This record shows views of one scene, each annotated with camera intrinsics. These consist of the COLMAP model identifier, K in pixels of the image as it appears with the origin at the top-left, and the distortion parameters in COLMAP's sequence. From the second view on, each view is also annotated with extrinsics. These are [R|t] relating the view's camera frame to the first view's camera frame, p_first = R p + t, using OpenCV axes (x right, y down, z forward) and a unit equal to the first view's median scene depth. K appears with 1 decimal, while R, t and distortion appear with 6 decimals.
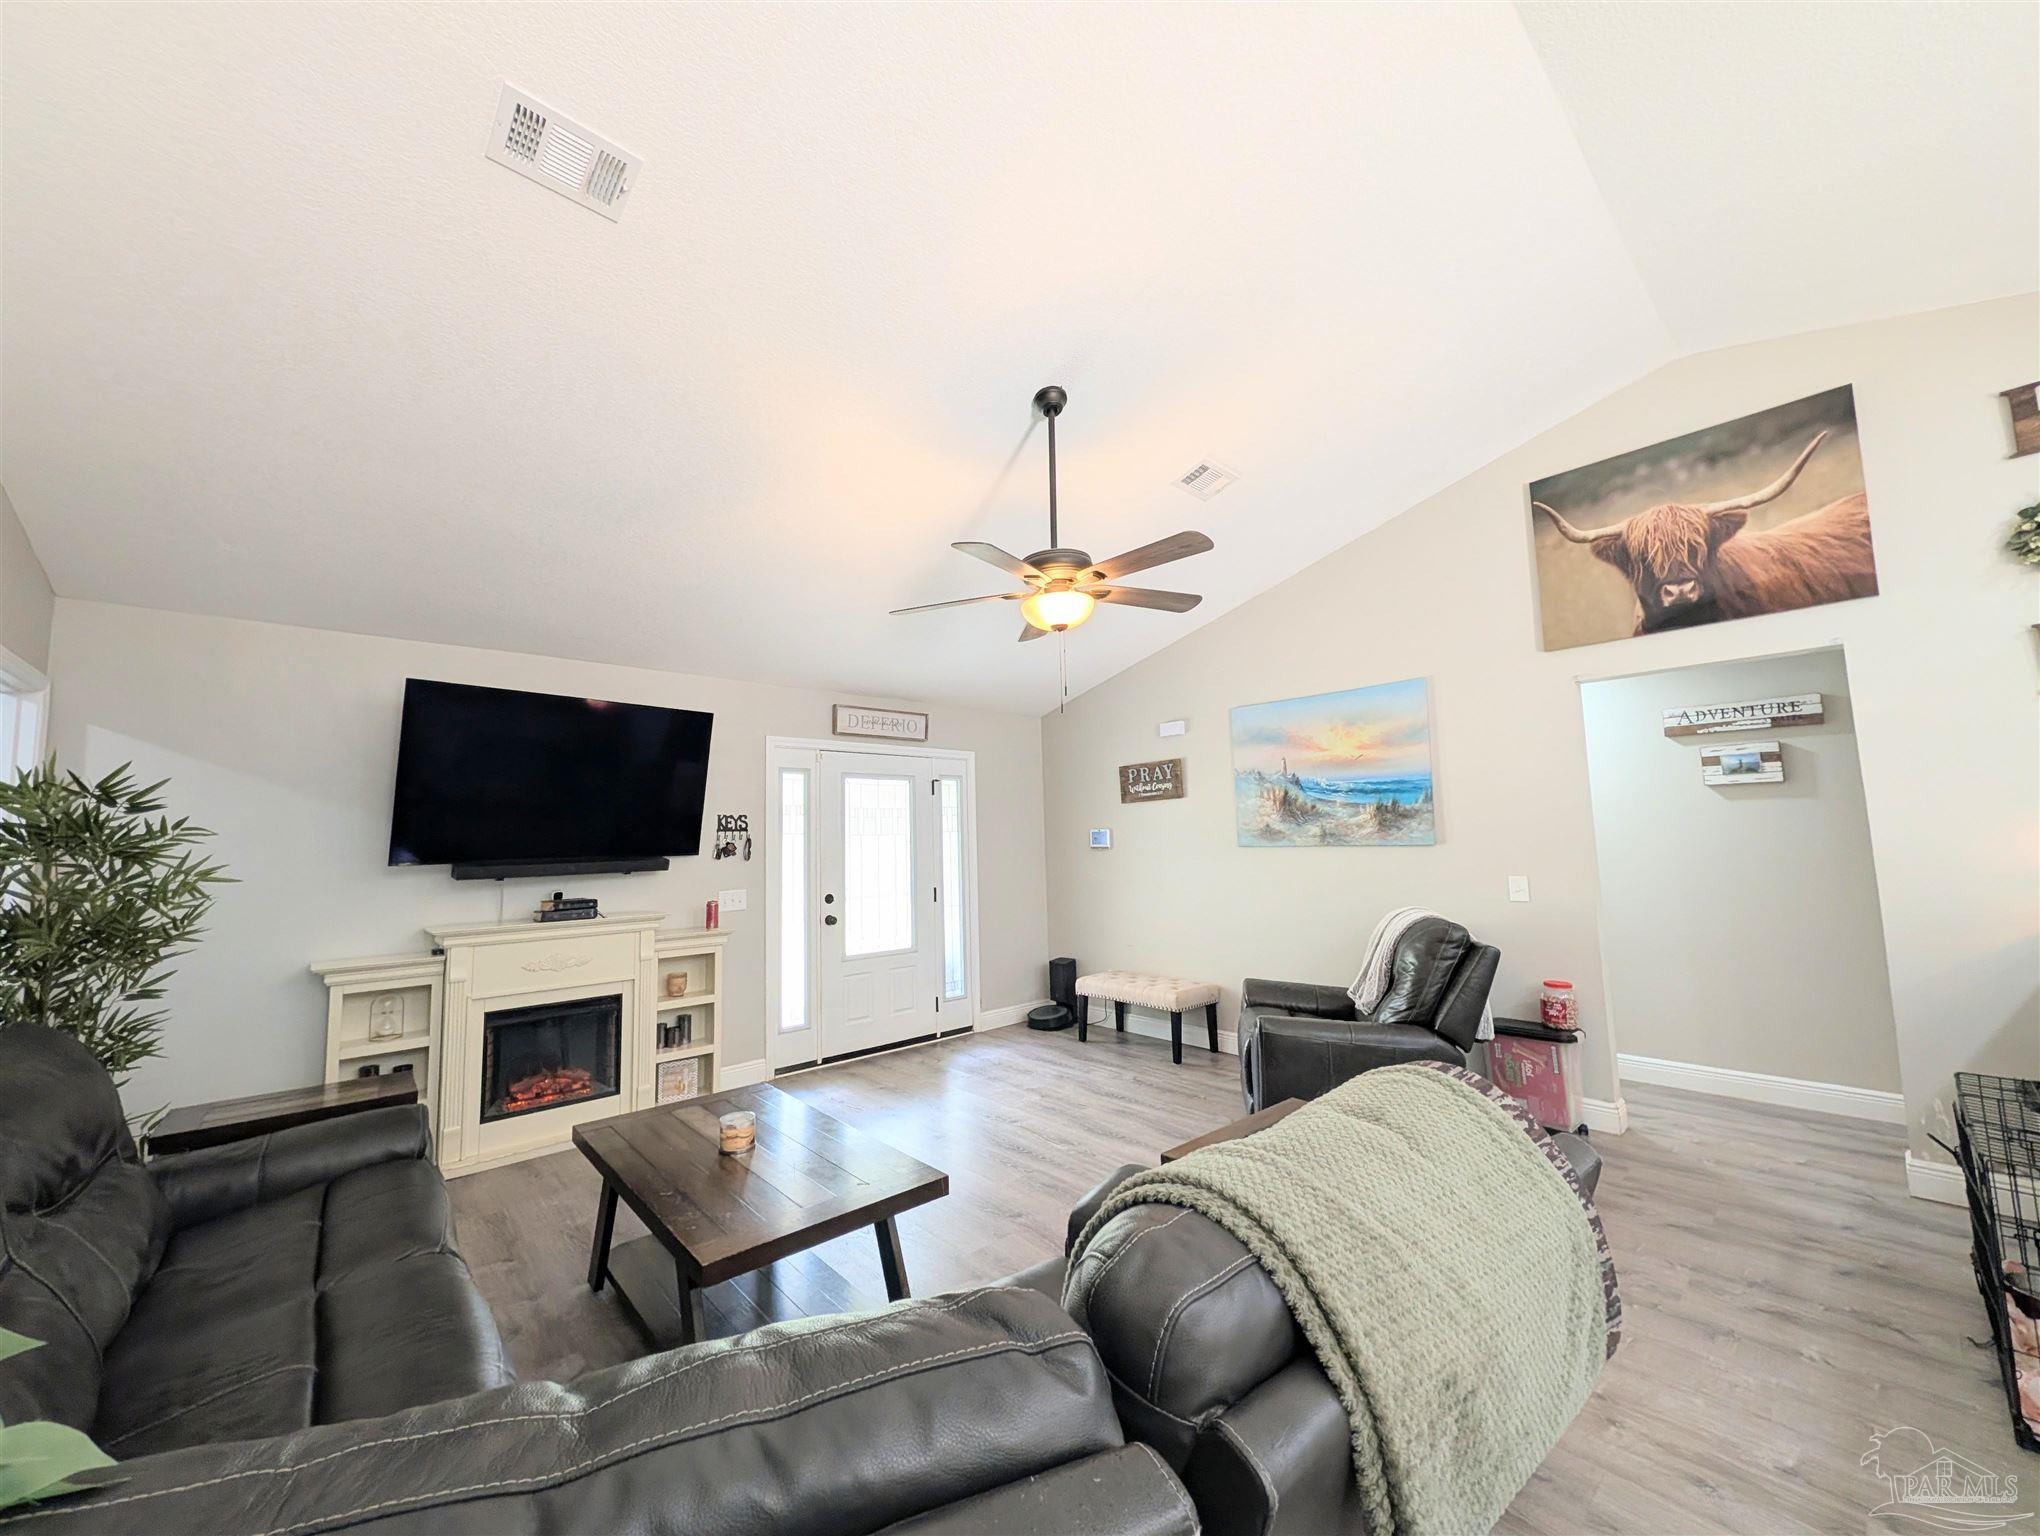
lens RADIAL K [[784.2, 0, 1021.6], [0, 784.2, 767.8], [0, 0, 1]] dist [0.001780, 0.000092]
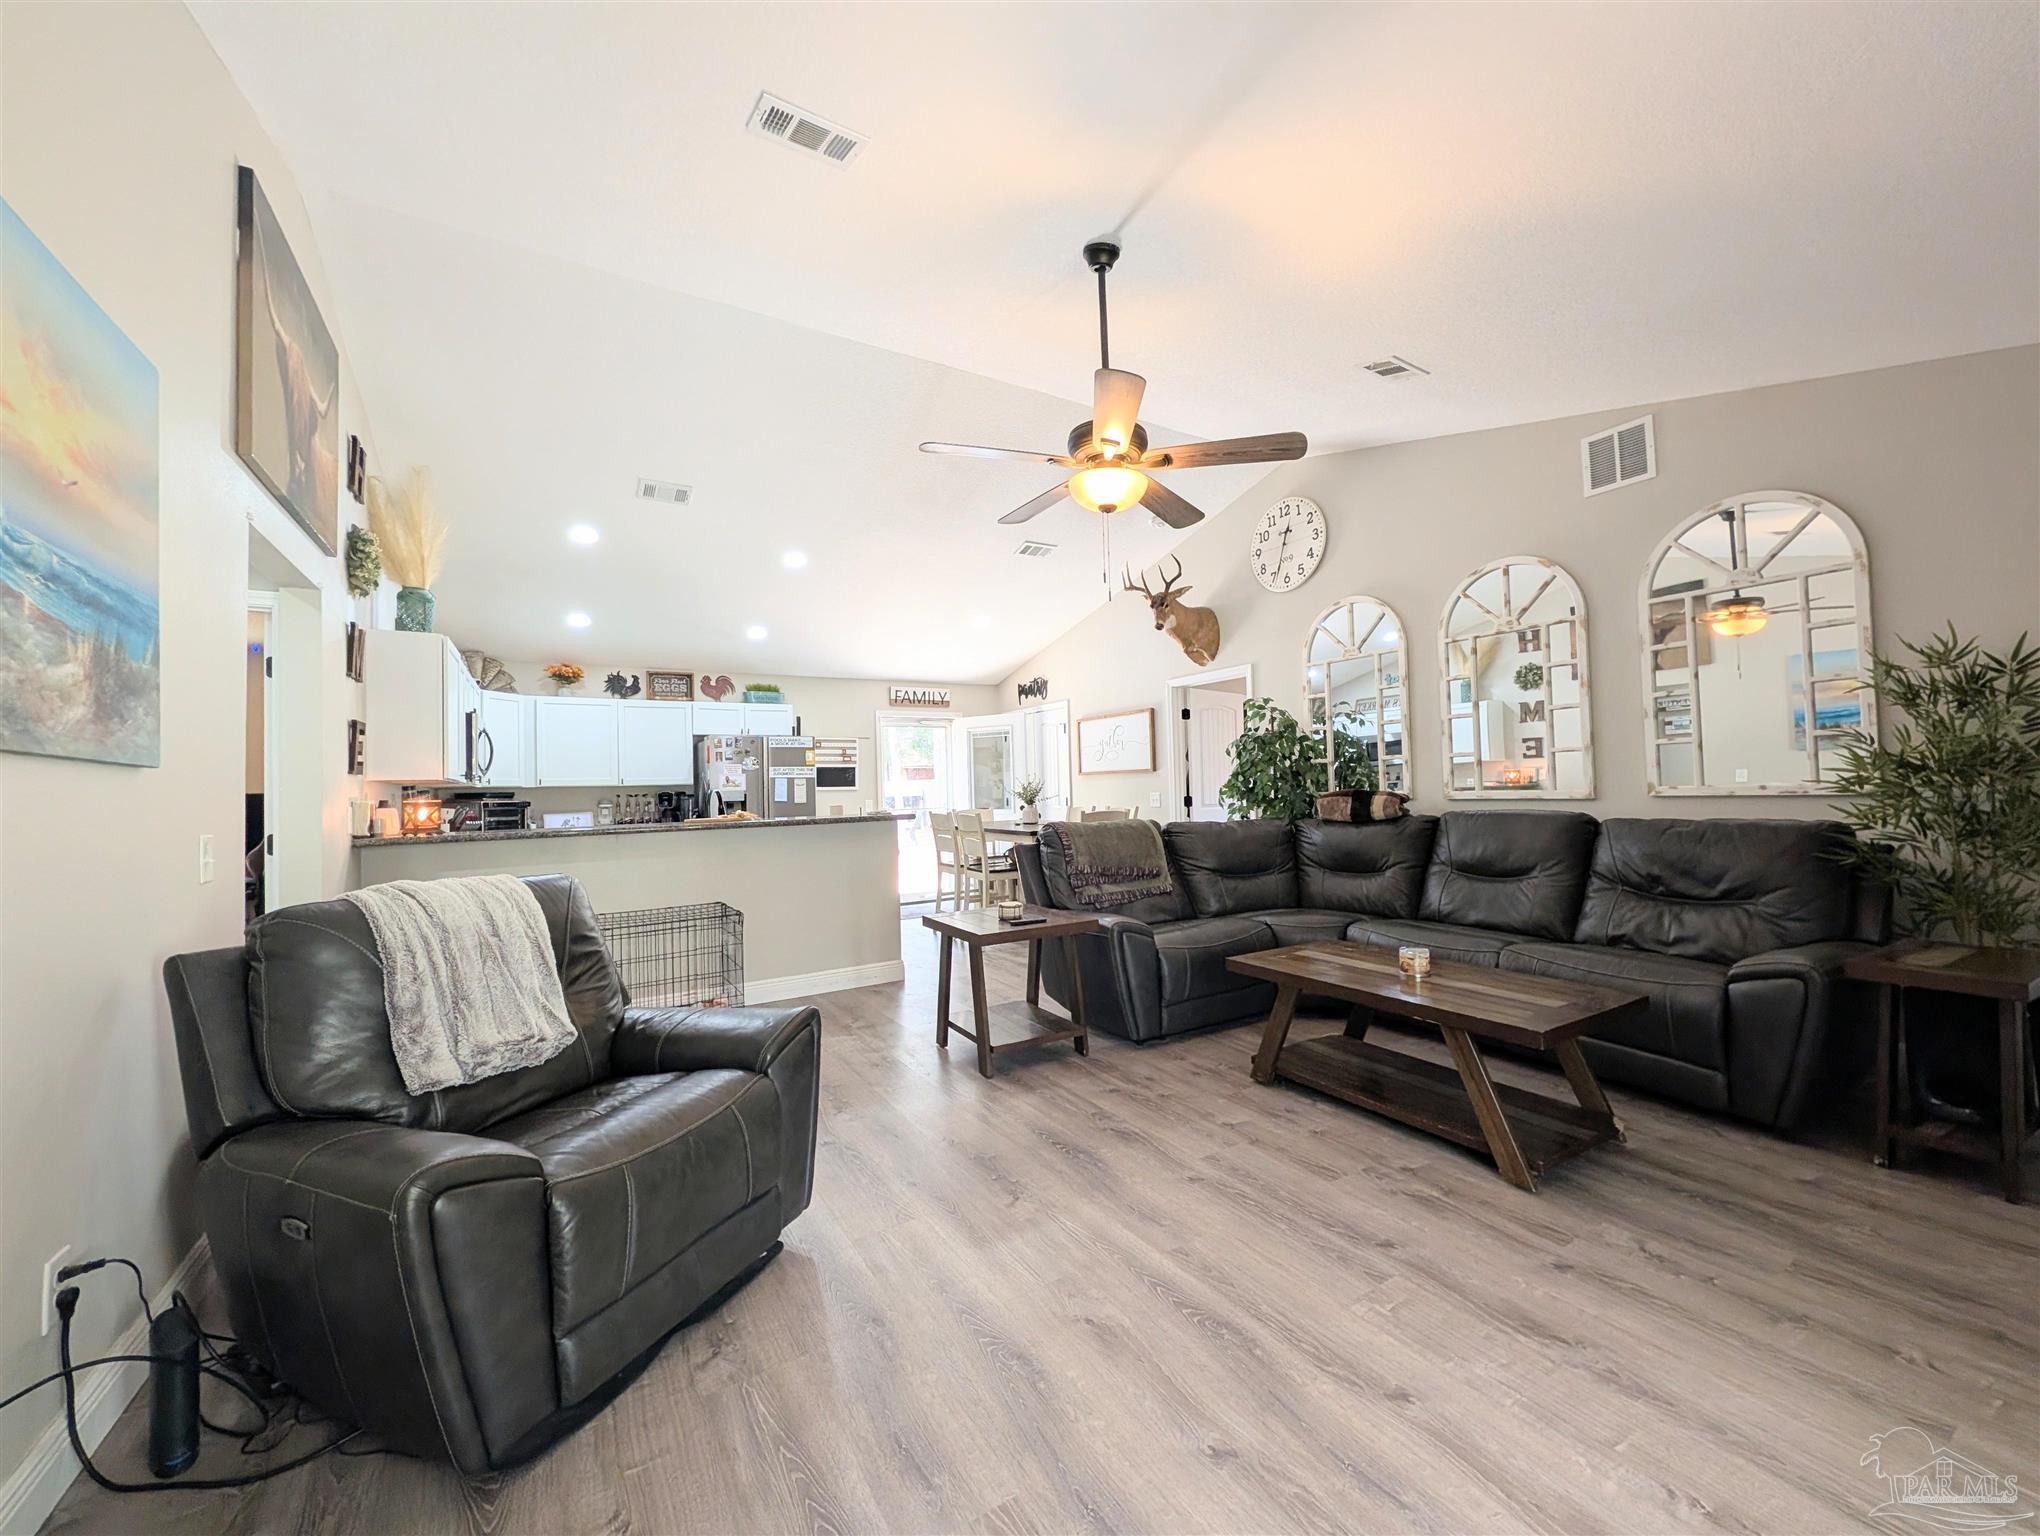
lens RADIAL K [[784.2, 0, 1020.7], [0, 784.2, 767.9], [0, 0, 1]] dist [0.001780, 0.000092]
pose [[-0.979986, 0.059615, 0.189928, -0.007025], [0.035512, 0.991155, -0.127868, 0.183212], [-0.195871, -0.118564, -0.973436, 1.434070]]
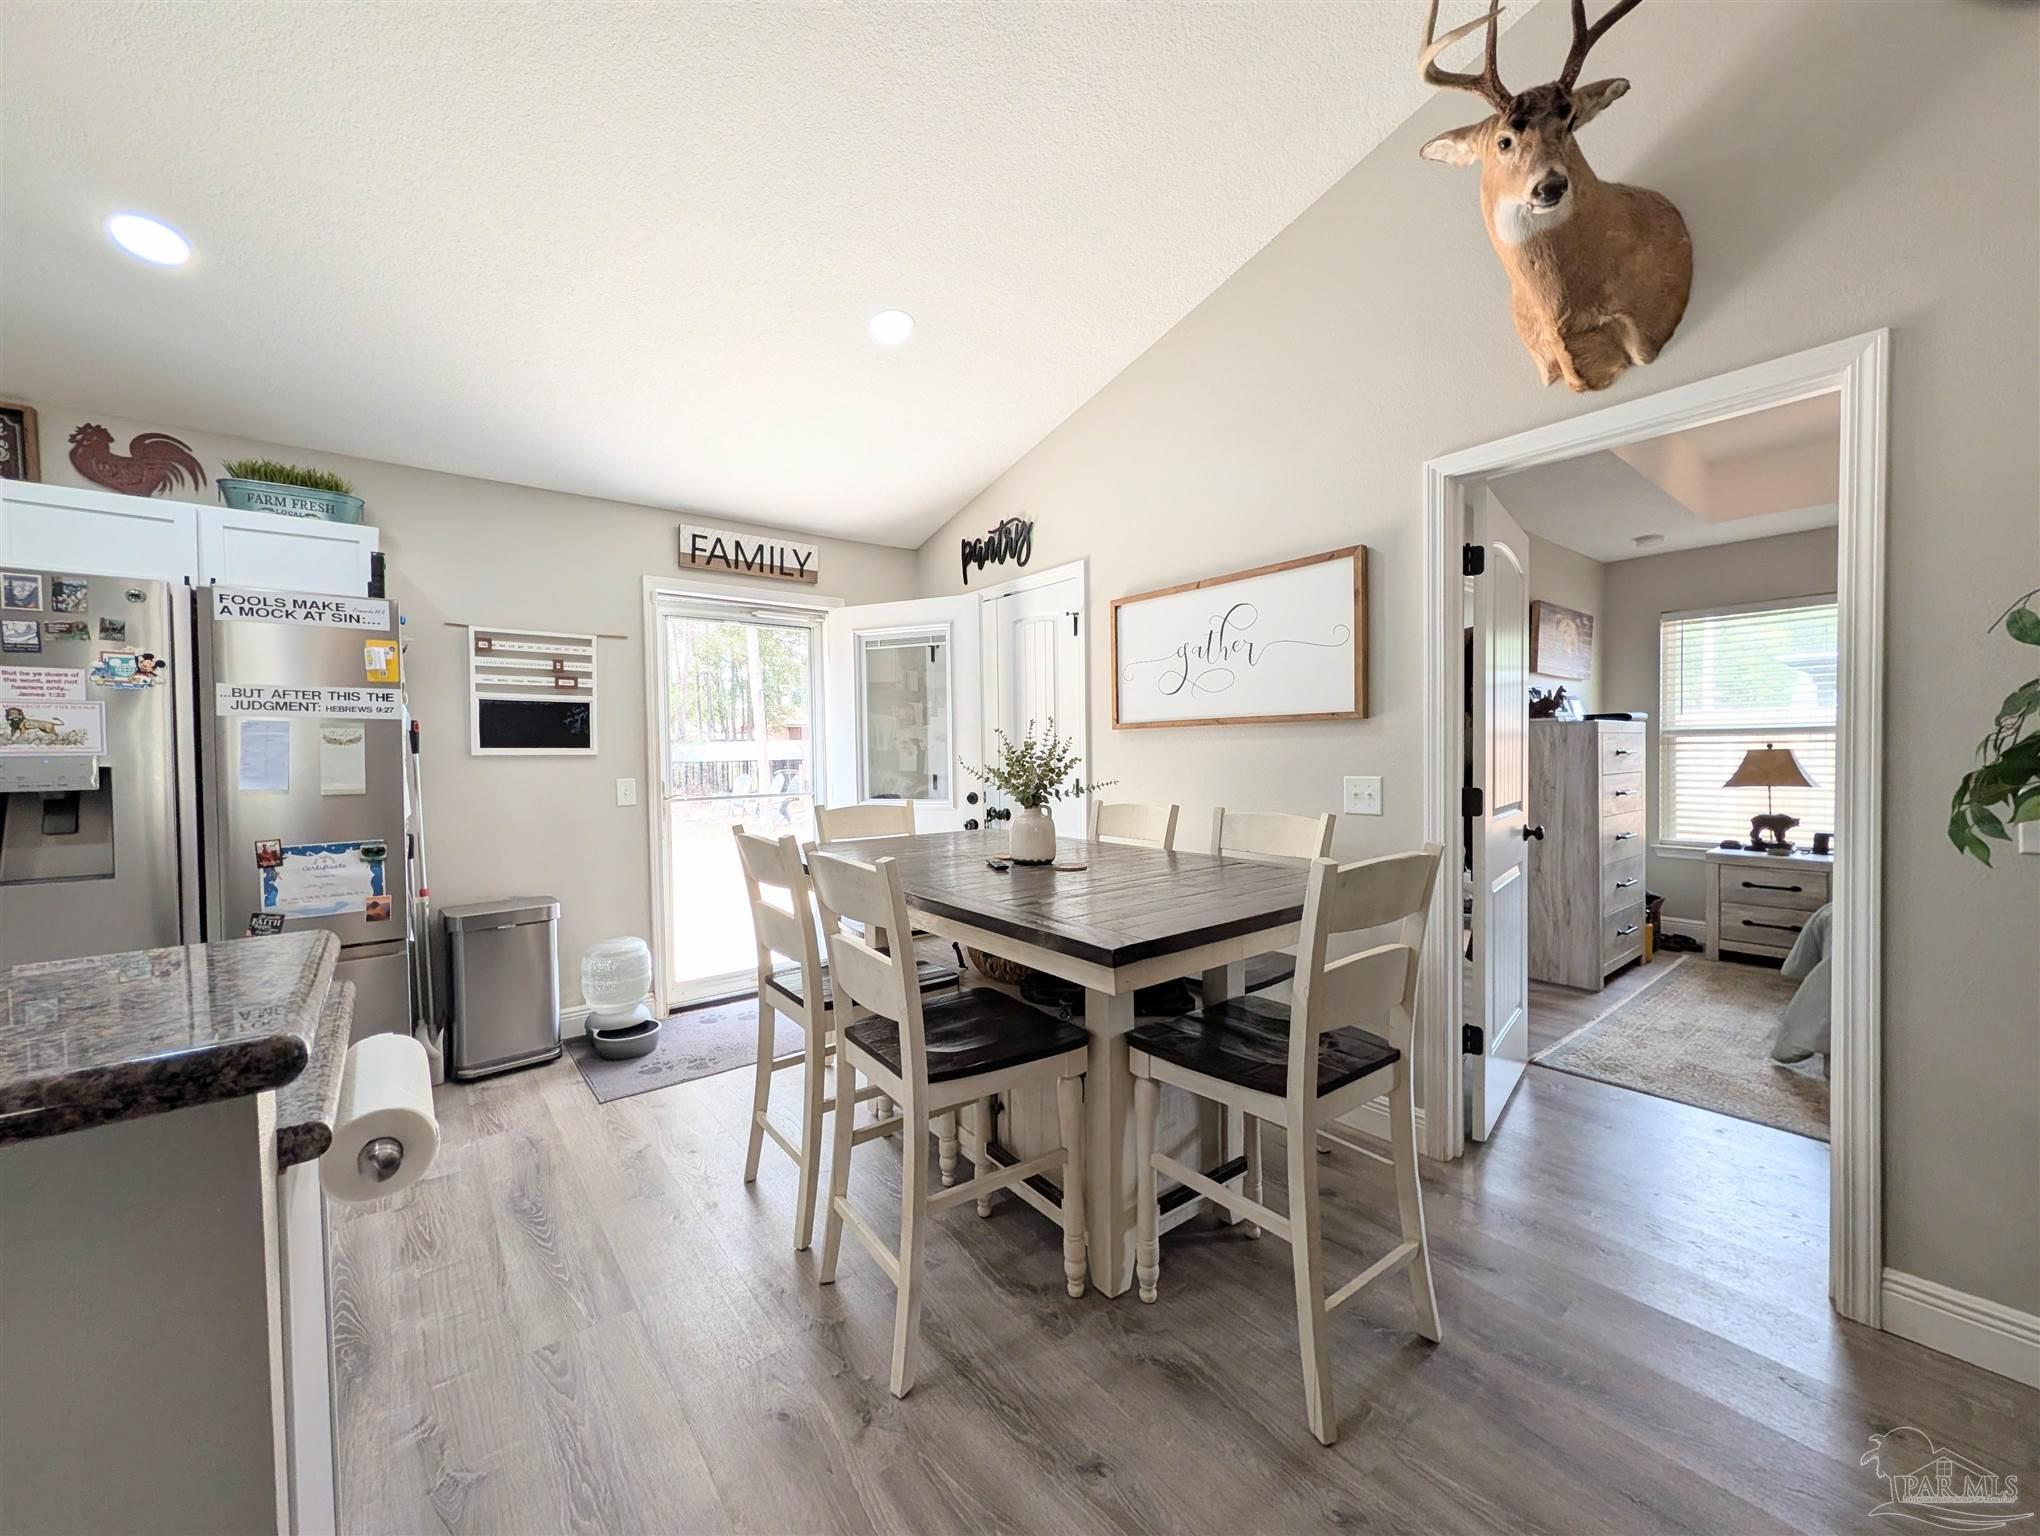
lens RADIAL K [[784.2, 0, 1020.4], [0, 784.2, 768.1], [0, 0, 1]] dist [0.001780, 0.000092]
pose [[-0.997471, 0.040033, 0.058734, 0.281789], [0.035504, 0.996459, -0.076219, 0.057730], [-0.061578, -0.073941, -0.995360, 0.329627]]
